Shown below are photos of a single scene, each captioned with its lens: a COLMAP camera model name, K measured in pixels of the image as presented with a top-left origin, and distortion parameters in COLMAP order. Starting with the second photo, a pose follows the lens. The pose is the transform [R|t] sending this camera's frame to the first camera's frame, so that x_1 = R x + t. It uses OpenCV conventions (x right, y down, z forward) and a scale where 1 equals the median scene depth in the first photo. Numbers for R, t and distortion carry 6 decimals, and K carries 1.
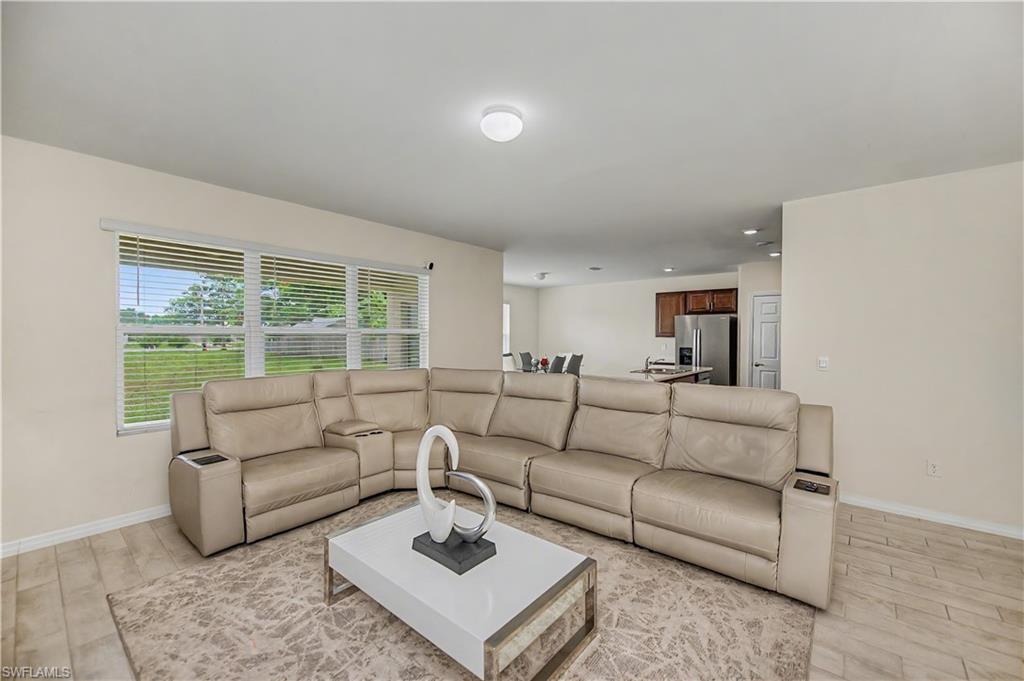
lens RADIAL K [[410.5, 0, 516.7], [0, 410.5, 337.6], [0, 0, 1]] dist [-0.000452, -0.000064]
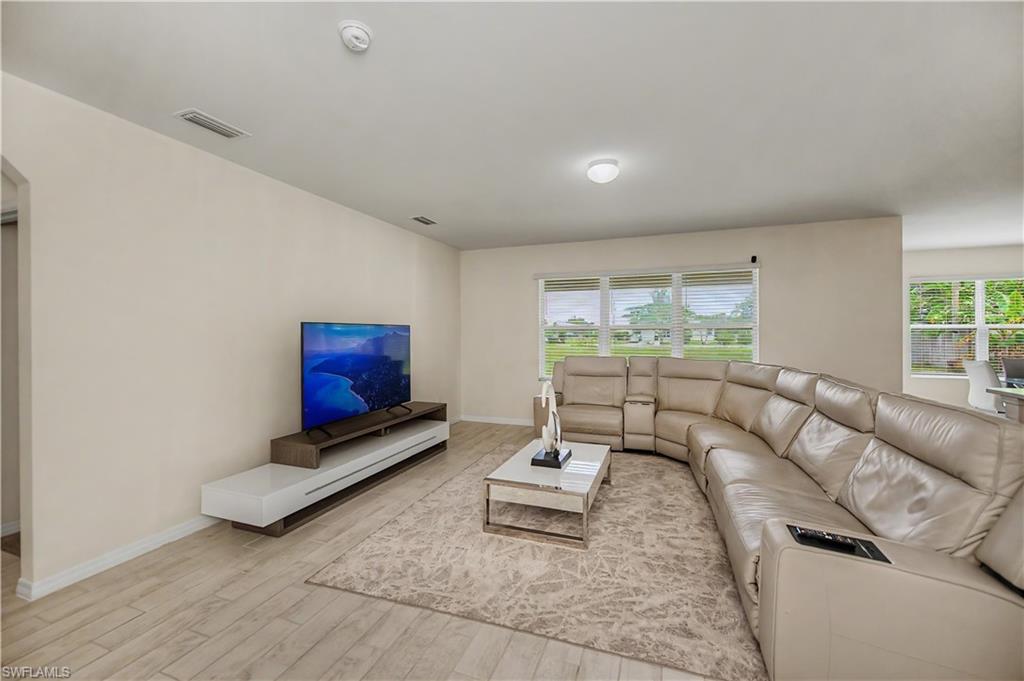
lens RADIAL K [[410.5, 0, 516.7], [0, 410.5, 337.6], [0, 0, 1]] dist [-0.000452, -0.000064]
pose [[0.334239, 0.002879, -0.942484, 0.816850], [-0.000948, 0.999996, 0.002719, 0.019370], [0.942488, -0.000015, 0.334241, 0.202286]]
